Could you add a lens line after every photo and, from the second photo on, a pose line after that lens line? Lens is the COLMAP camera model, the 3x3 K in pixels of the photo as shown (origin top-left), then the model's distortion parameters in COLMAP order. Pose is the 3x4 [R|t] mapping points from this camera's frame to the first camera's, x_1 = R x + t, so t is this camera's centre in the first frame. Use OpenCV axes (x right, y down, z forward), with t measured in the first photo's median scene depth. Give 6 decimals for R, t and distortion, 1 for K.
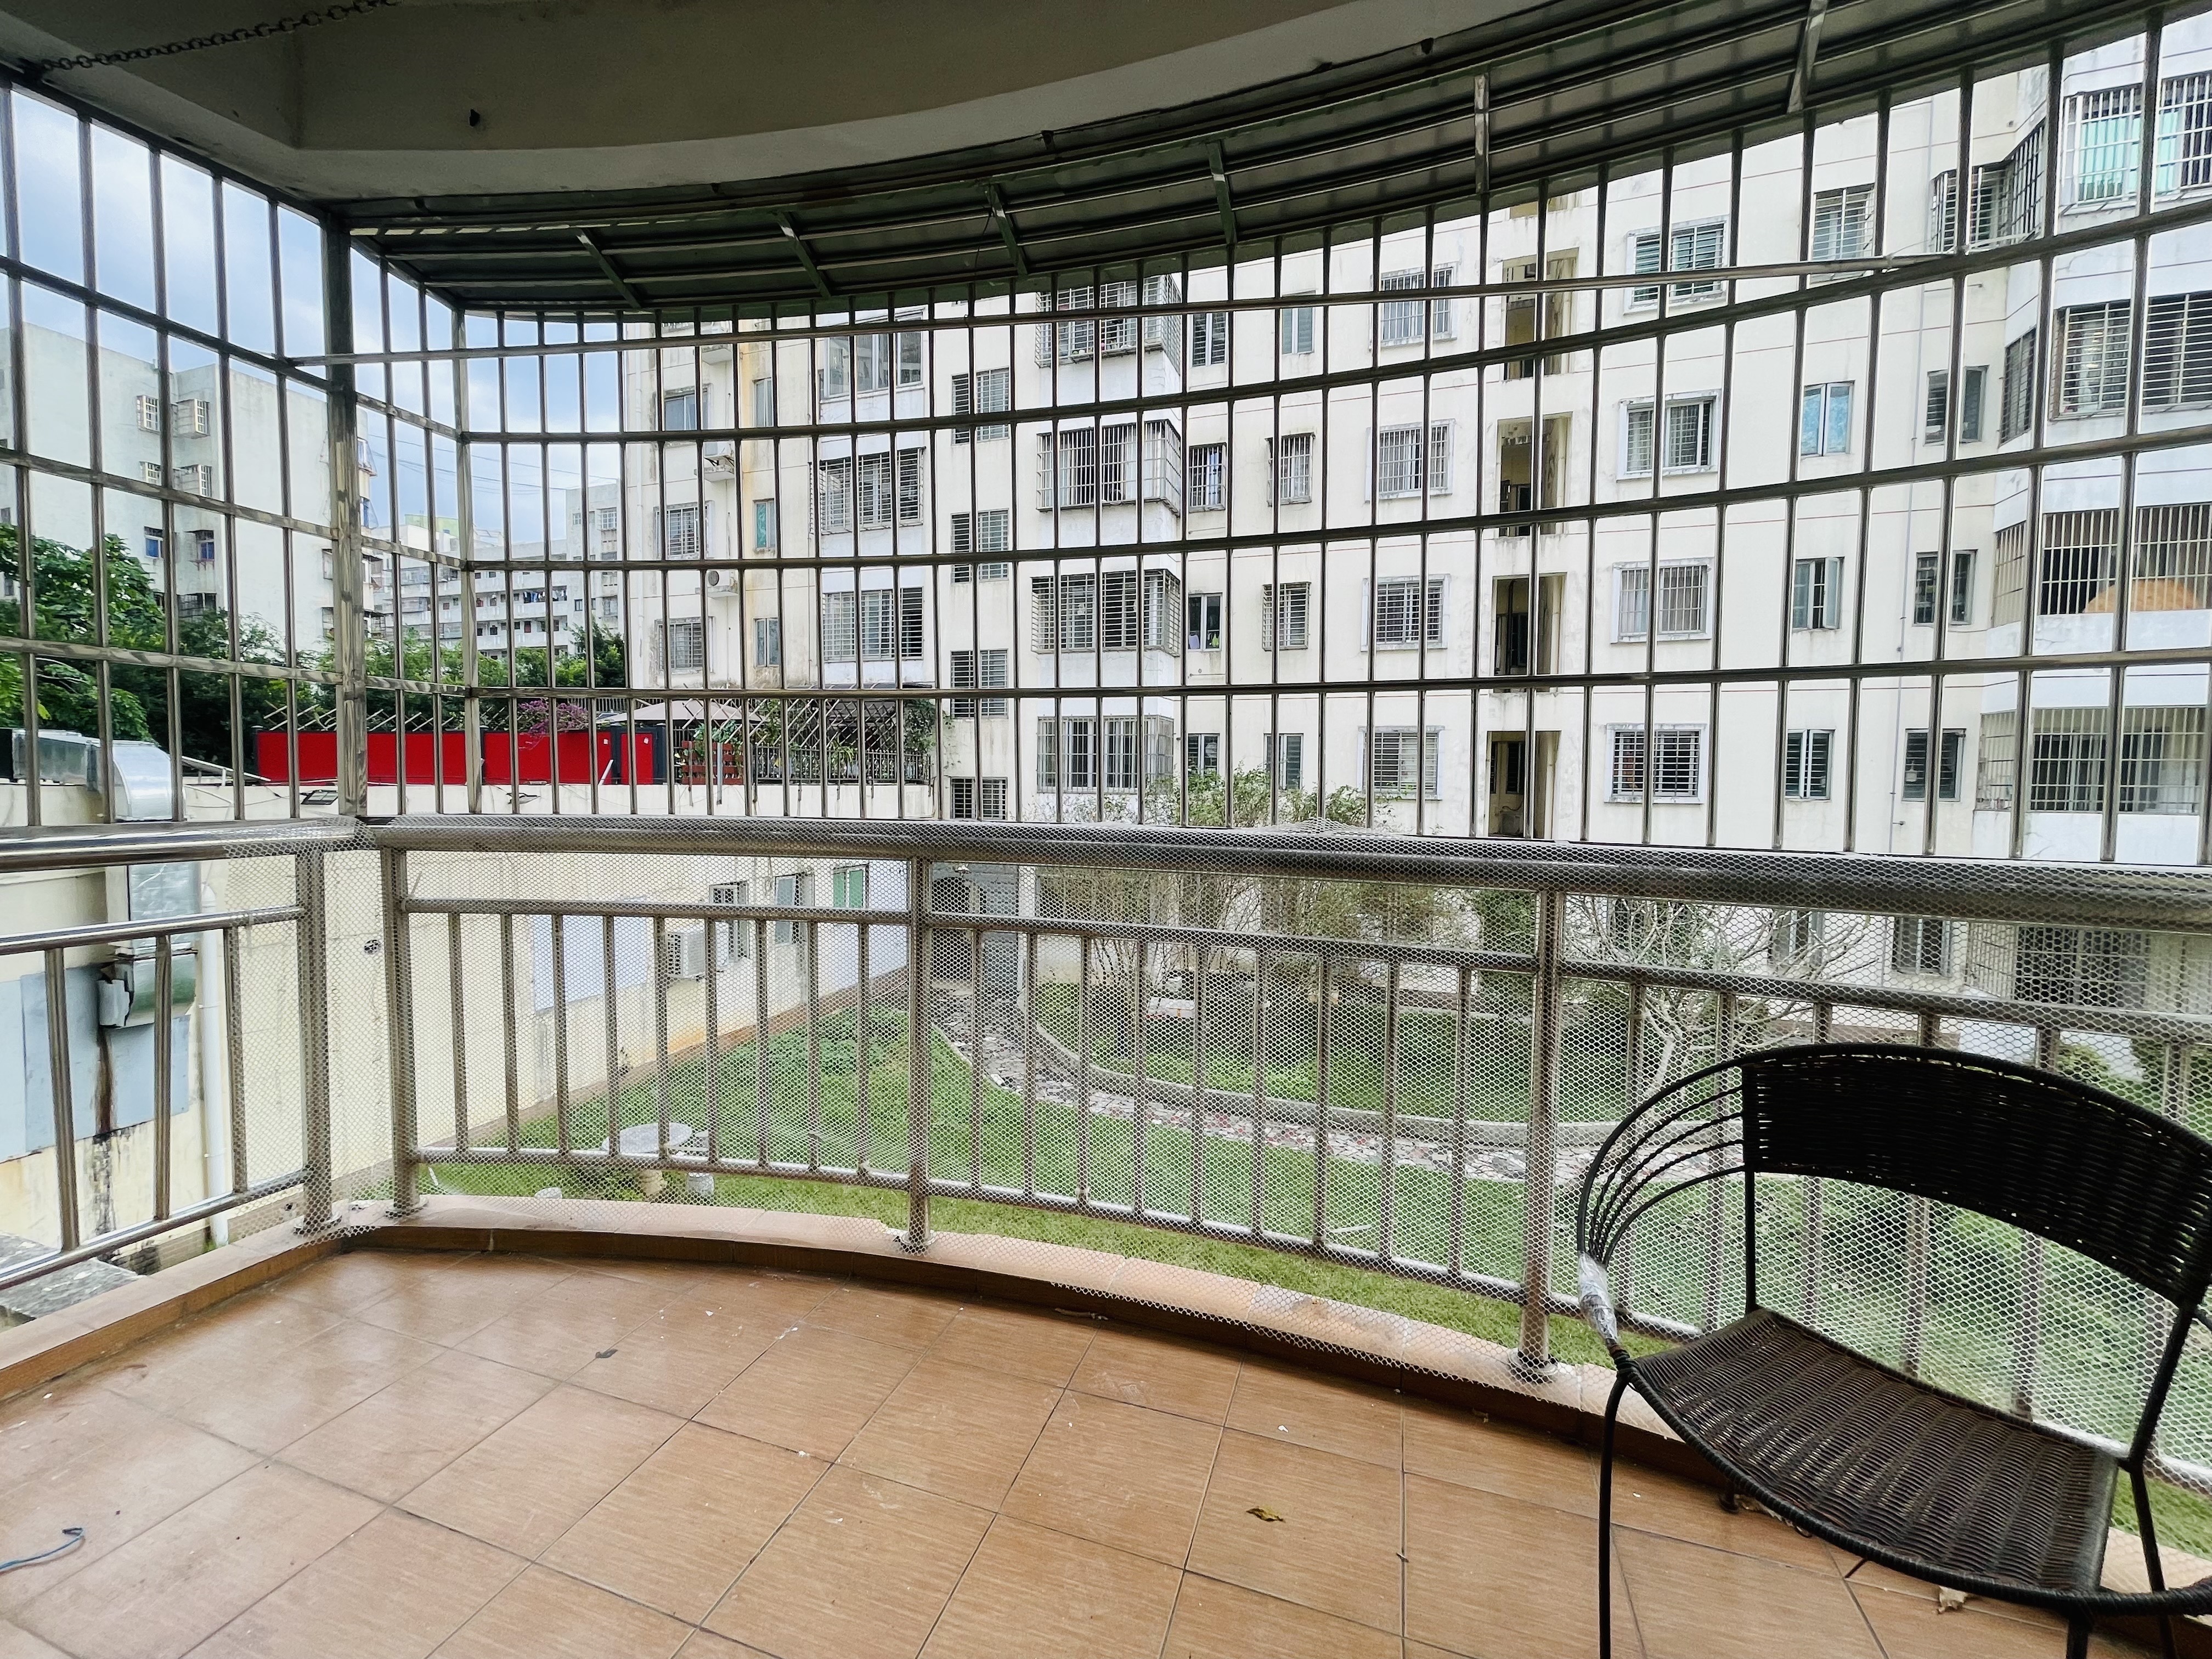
lens RADIAL K [[888.4, 0, 1104.0], [0, 888.4, 825.9], [0, 0, 1]] dist [-0.000783, -0.000263]
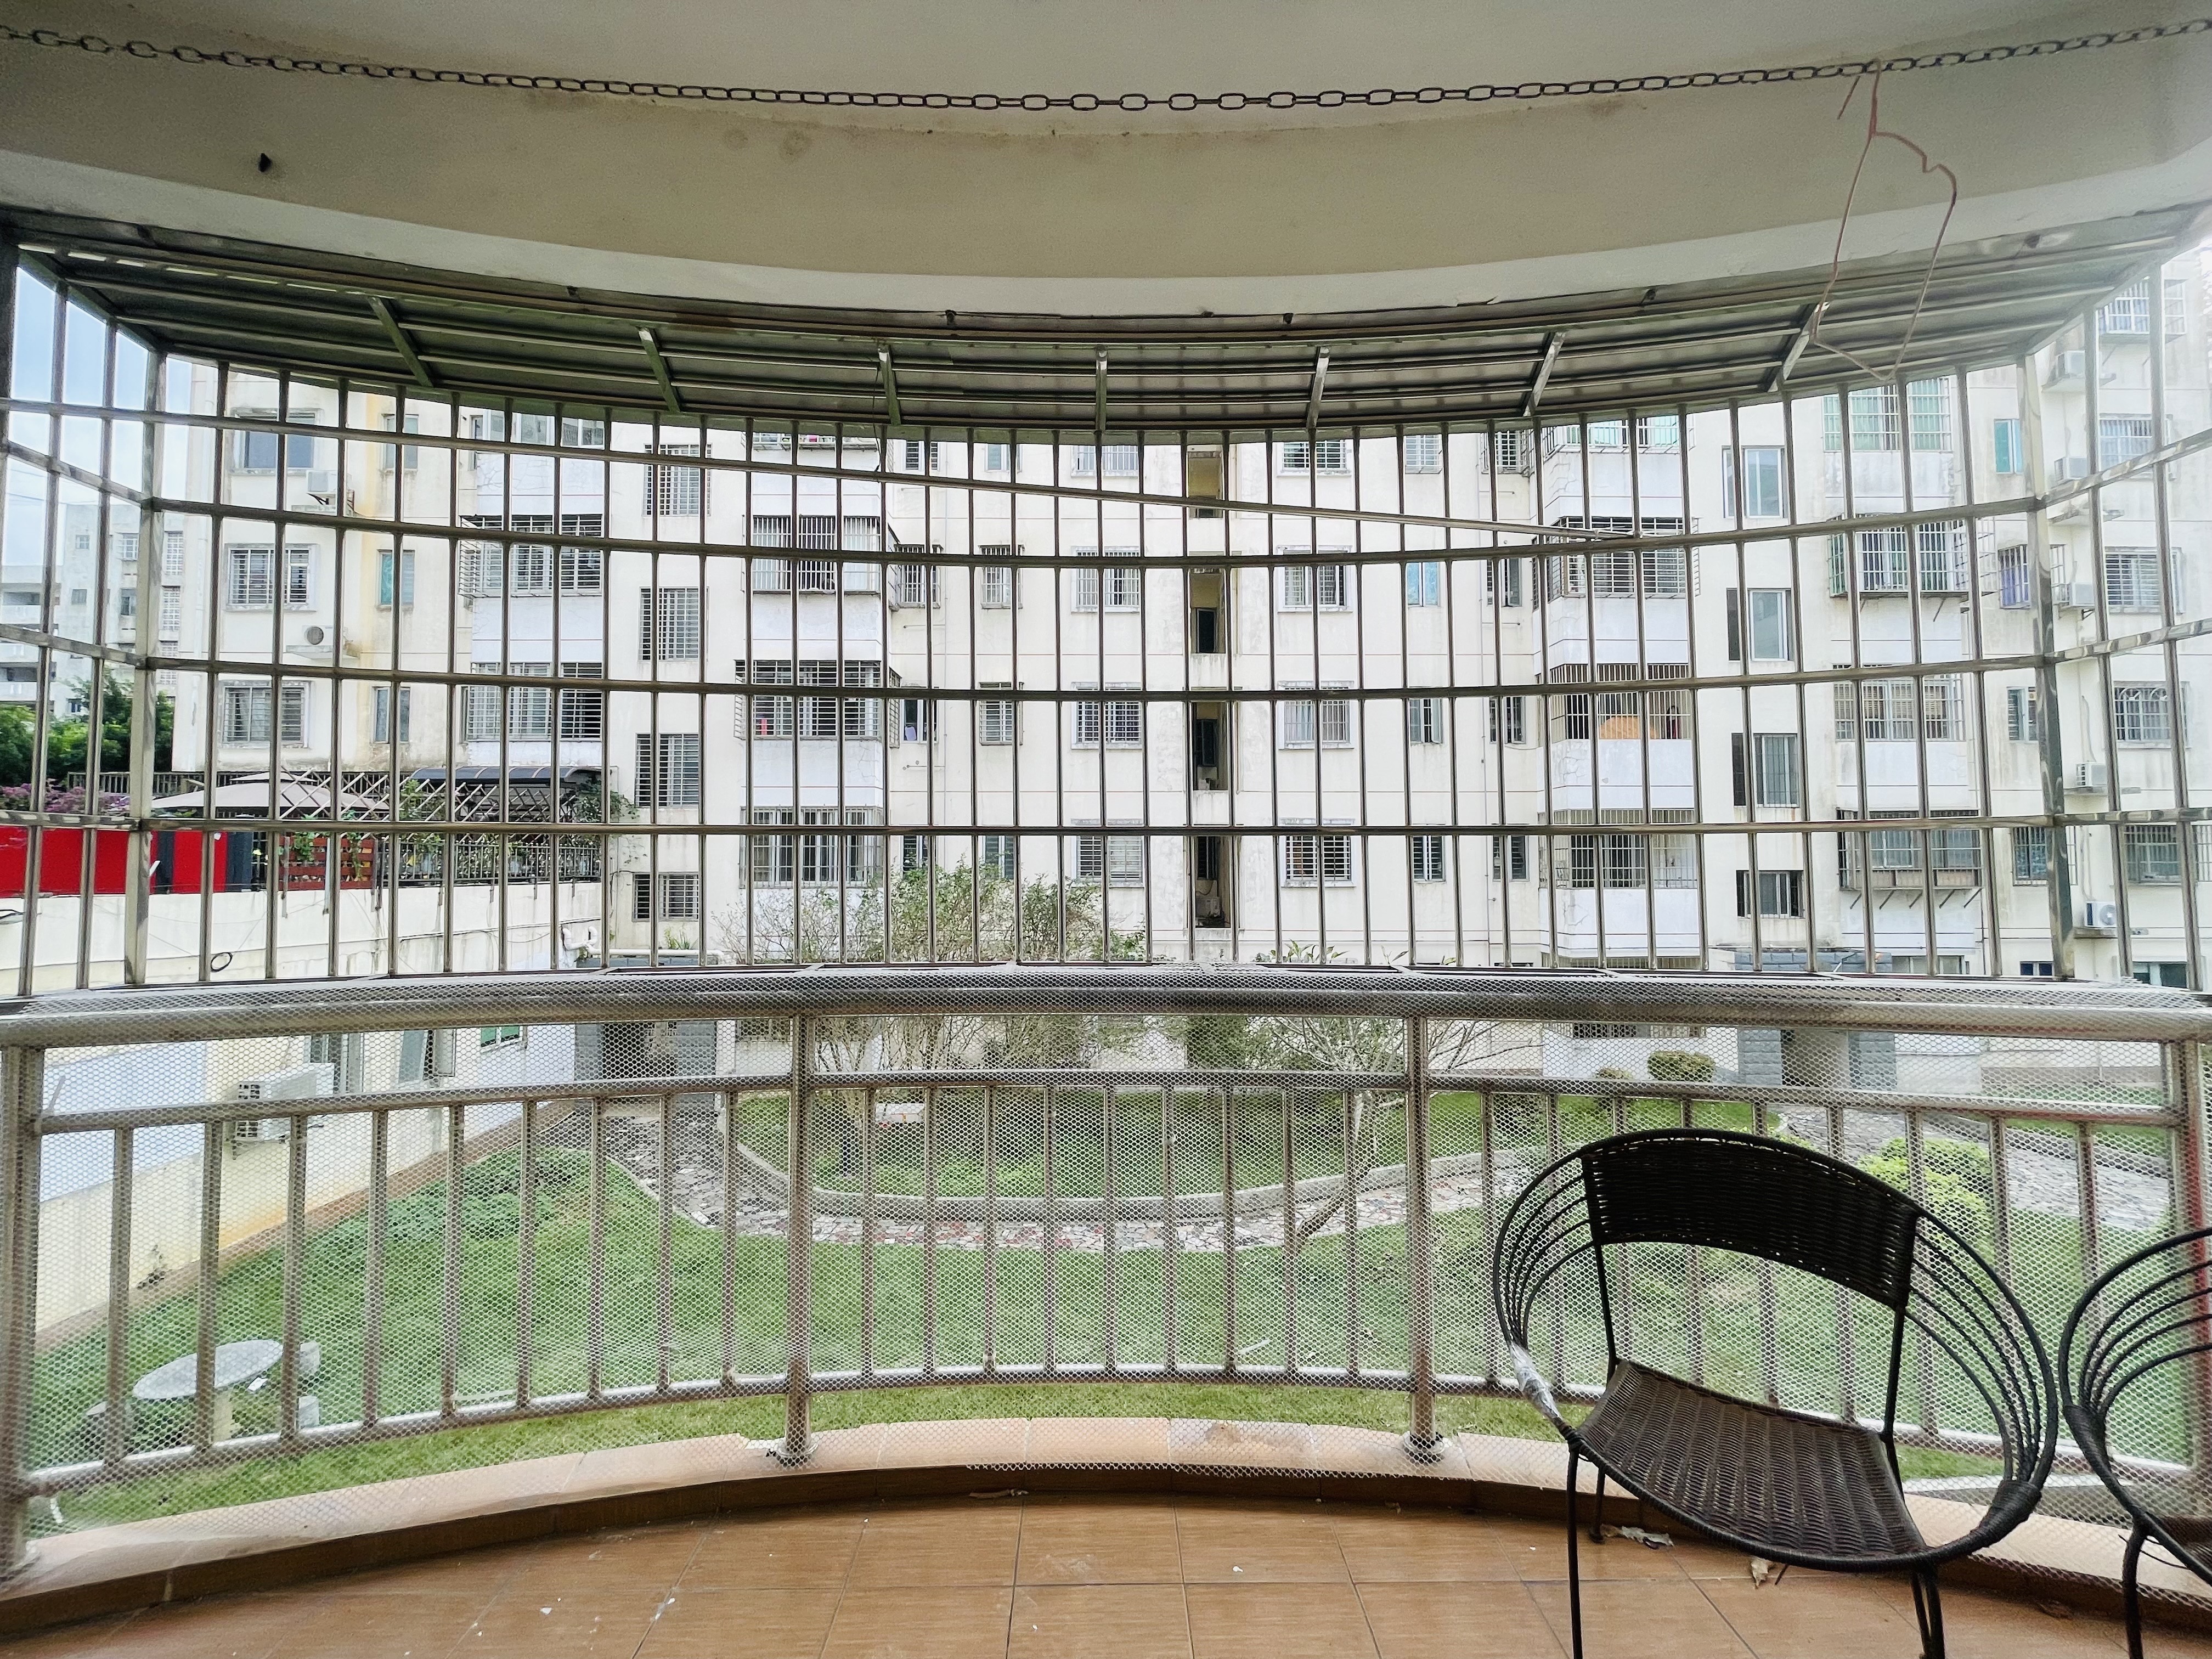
lens RADIAL K [[888.4, 0, 1105.9], [0, 888.4, 828.7], [0, 0, 1]] dist [-0.000783, -0.000263]
pose [[0.944097, 0.000903, 0.329666, -0.206589], [0.030206, 0.995553, -0.089230, -0.061951], [-0.328280, 0.094200, 0.939871, 0.005429]]
